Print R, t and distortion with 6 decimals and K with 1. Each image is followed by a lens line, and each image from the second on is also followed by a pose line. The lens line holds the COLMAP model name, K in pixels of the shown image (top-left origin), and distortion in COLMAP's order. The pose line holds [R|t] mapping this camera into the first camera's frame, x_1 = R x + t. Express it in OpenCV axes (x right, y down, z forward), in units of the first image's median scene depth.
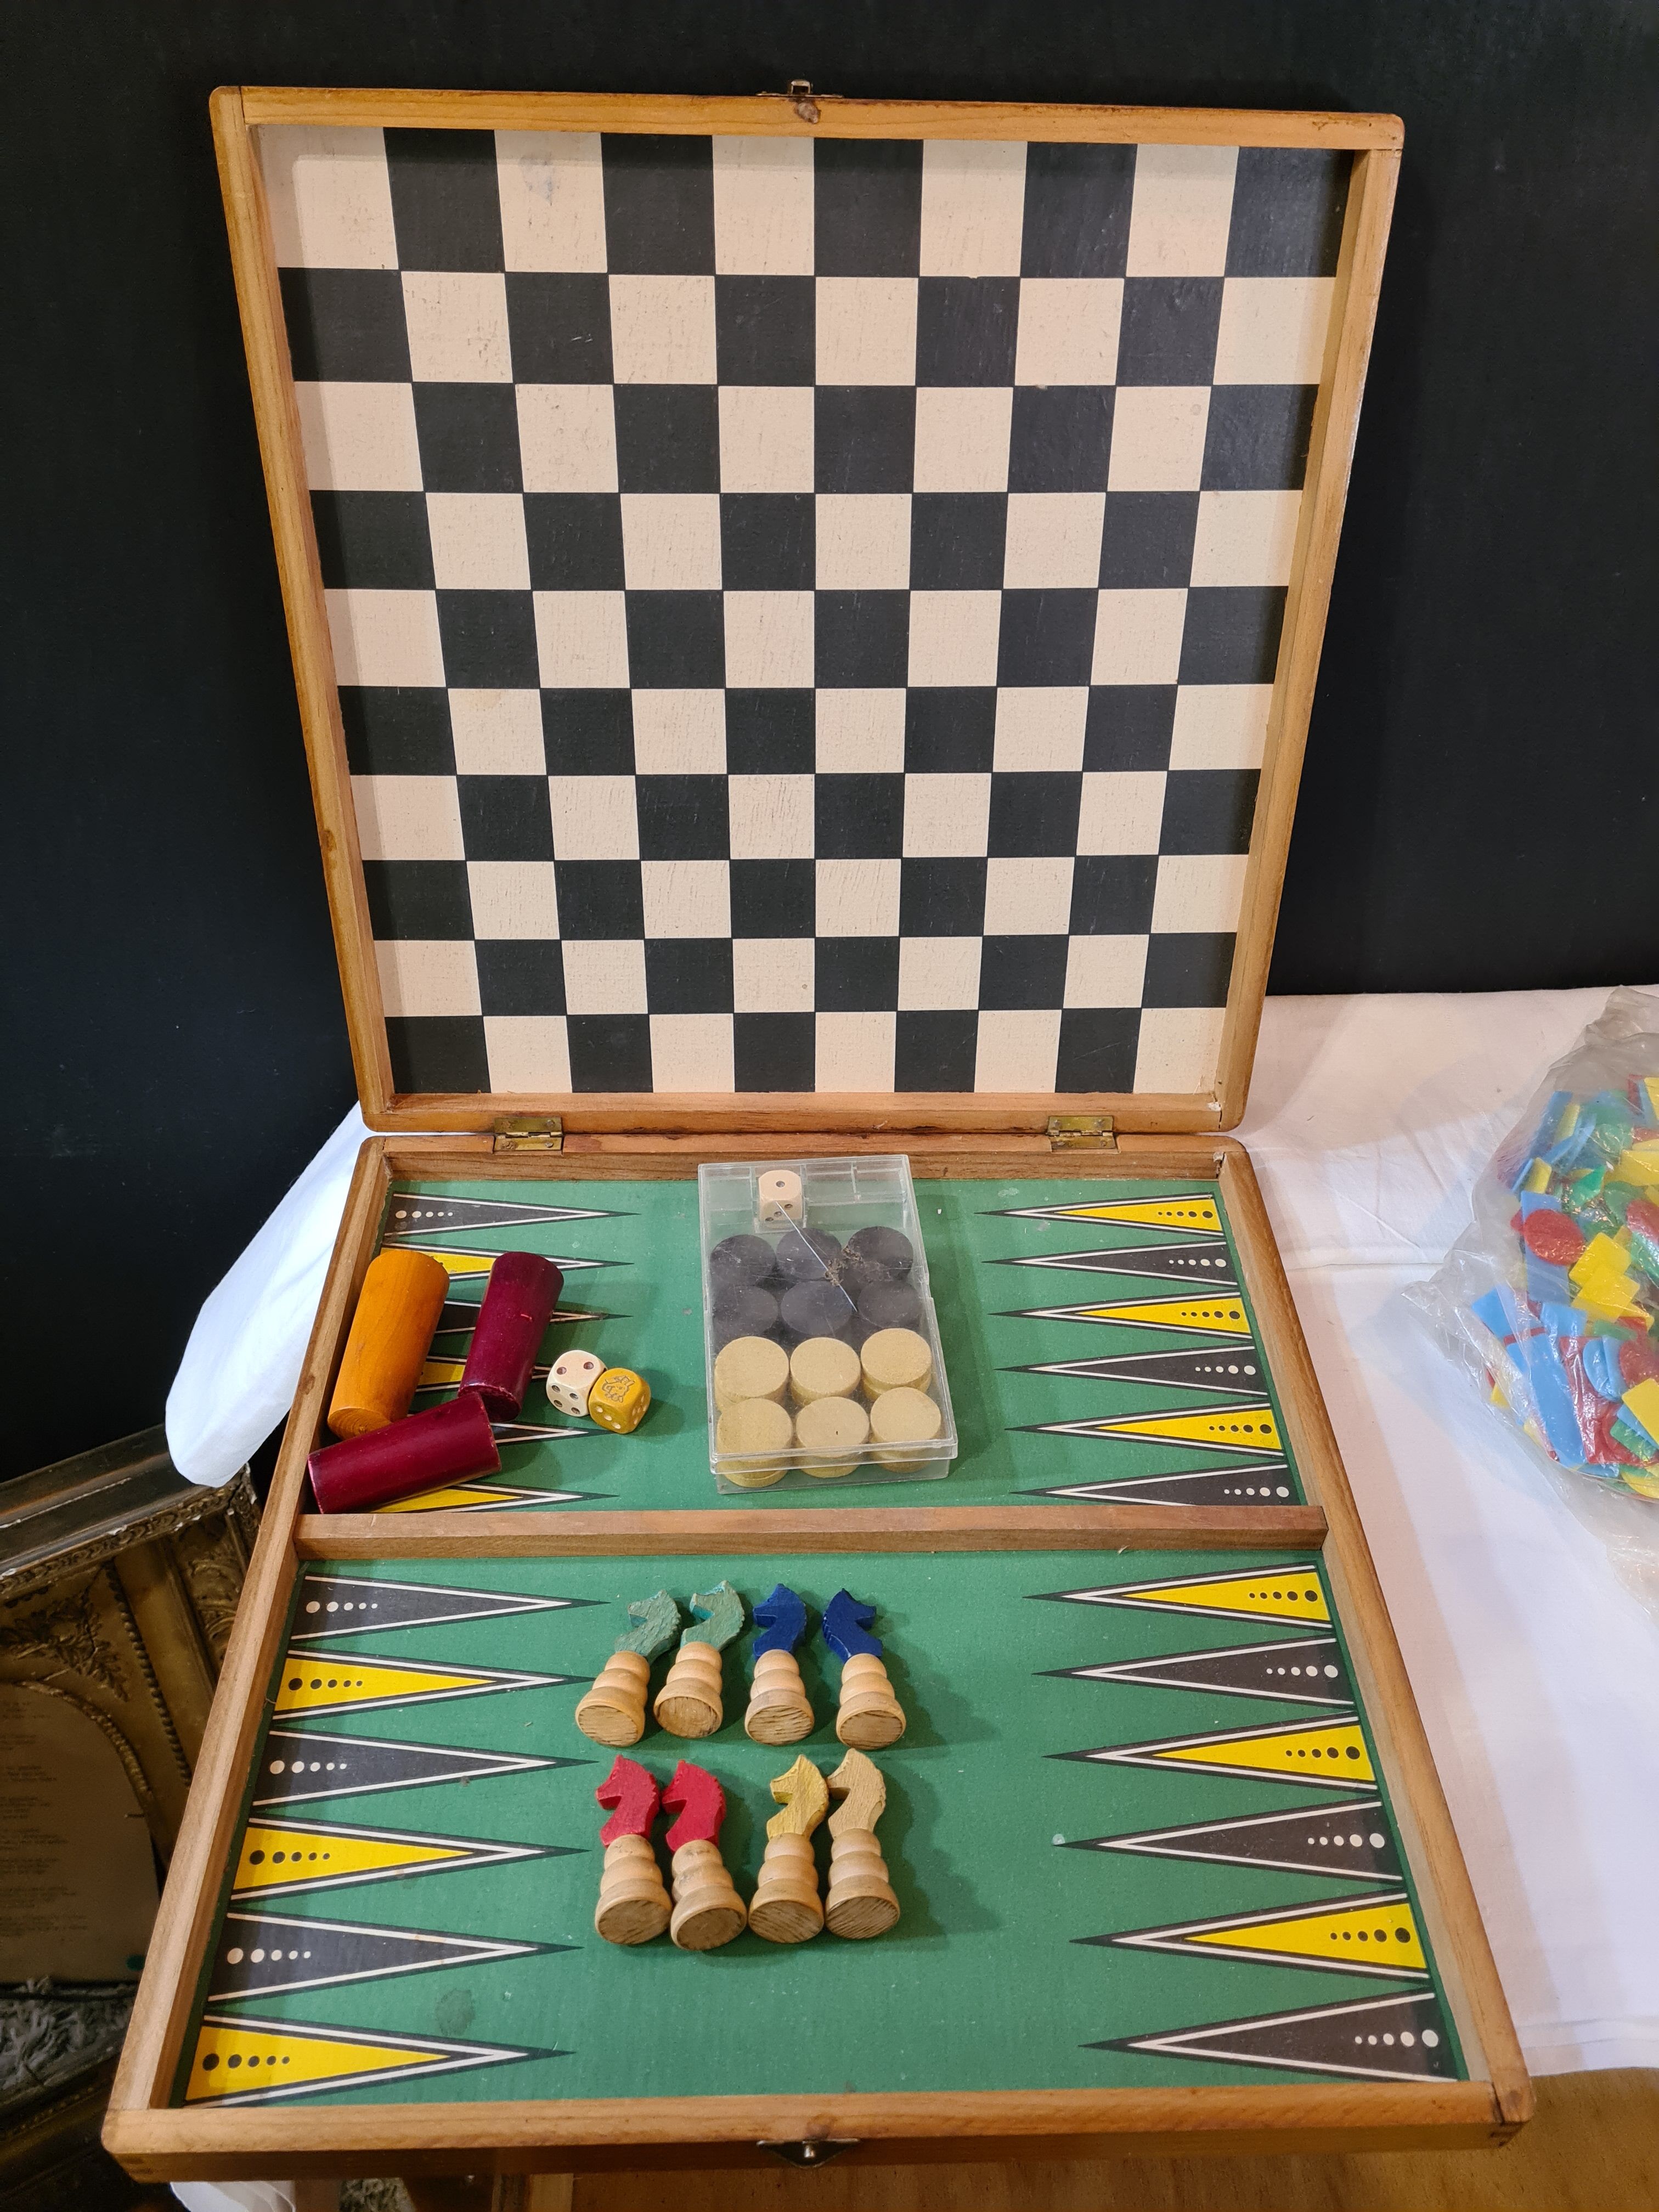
lens RADIAL K [[1666.9, 0, 833.2], [0, 1666.9, 1103.9], [0, 0, 1]] dist [0.033765, -0.010423]
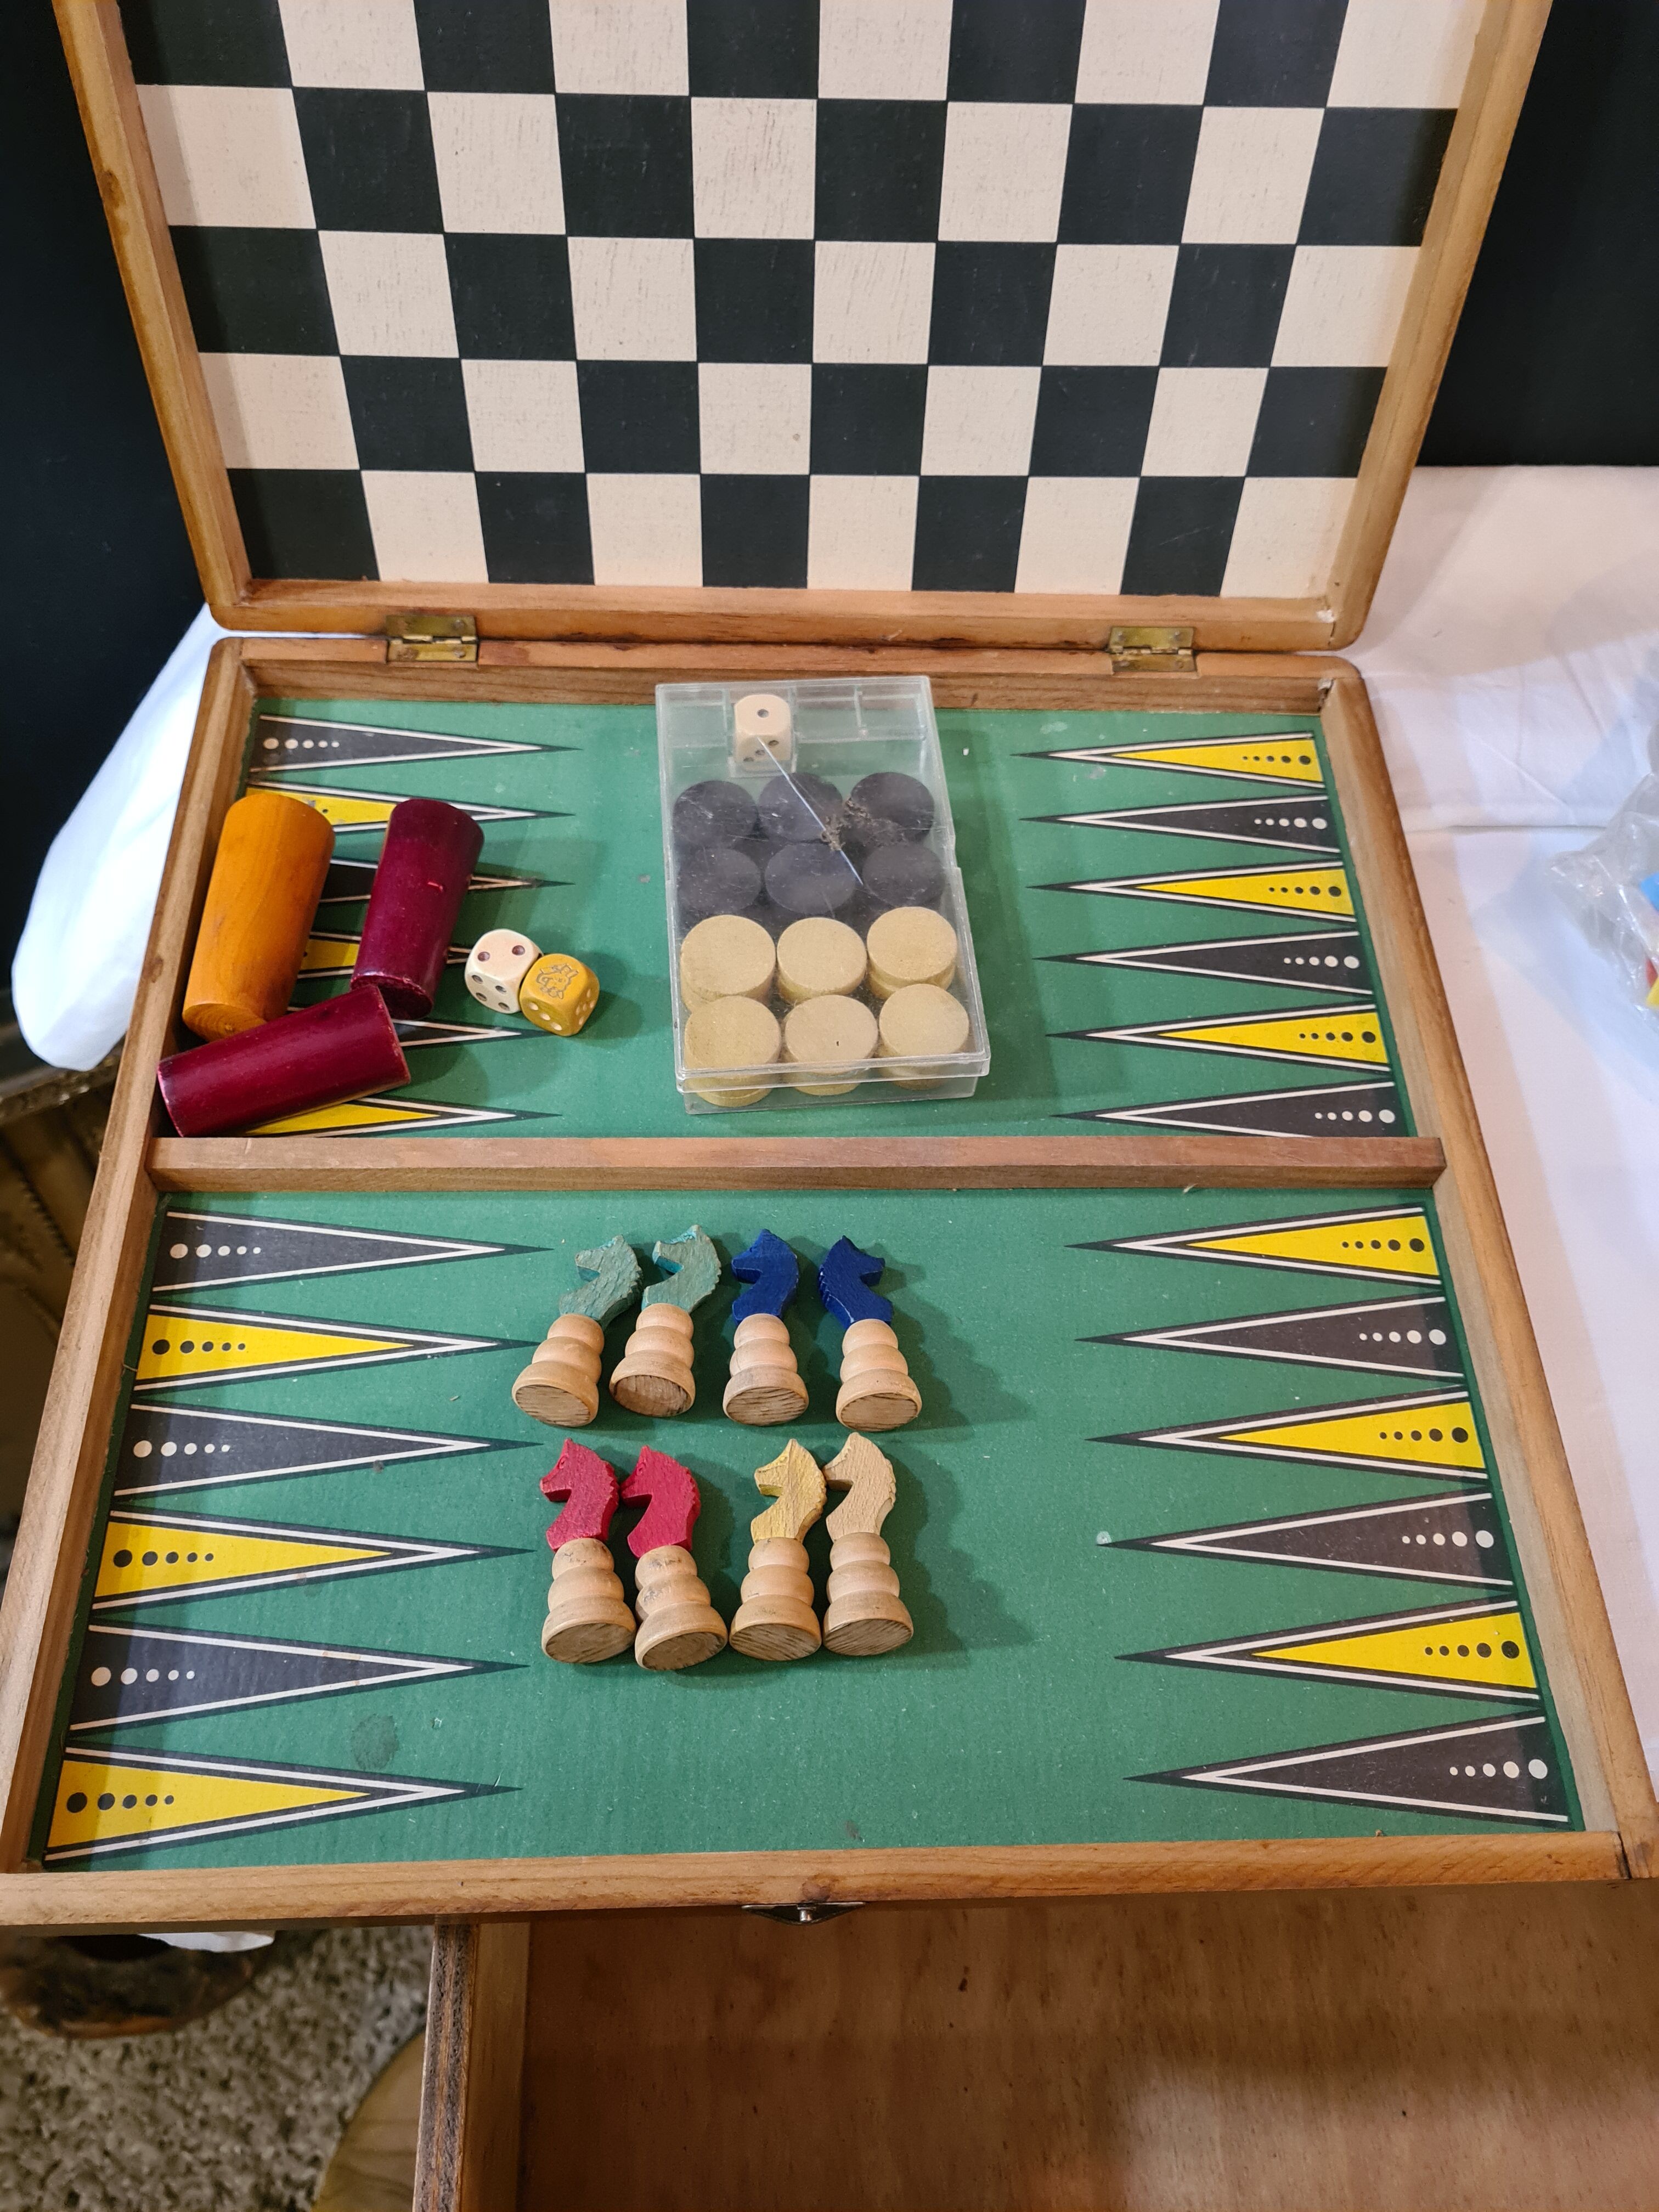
lens RADIAL K [[1683.6, 0, 833.9], [0, 1683.6, 1118.5], [0, 0, 1]] dist [0.032753, -0.016574]
pose [[0.999664, 0.010646, 0.023618, -0.018173], [-0.017019, 0.957208, 0.288901, 0.002052], [-0.019531, -0.289206, 0.957068, 0.236843]]
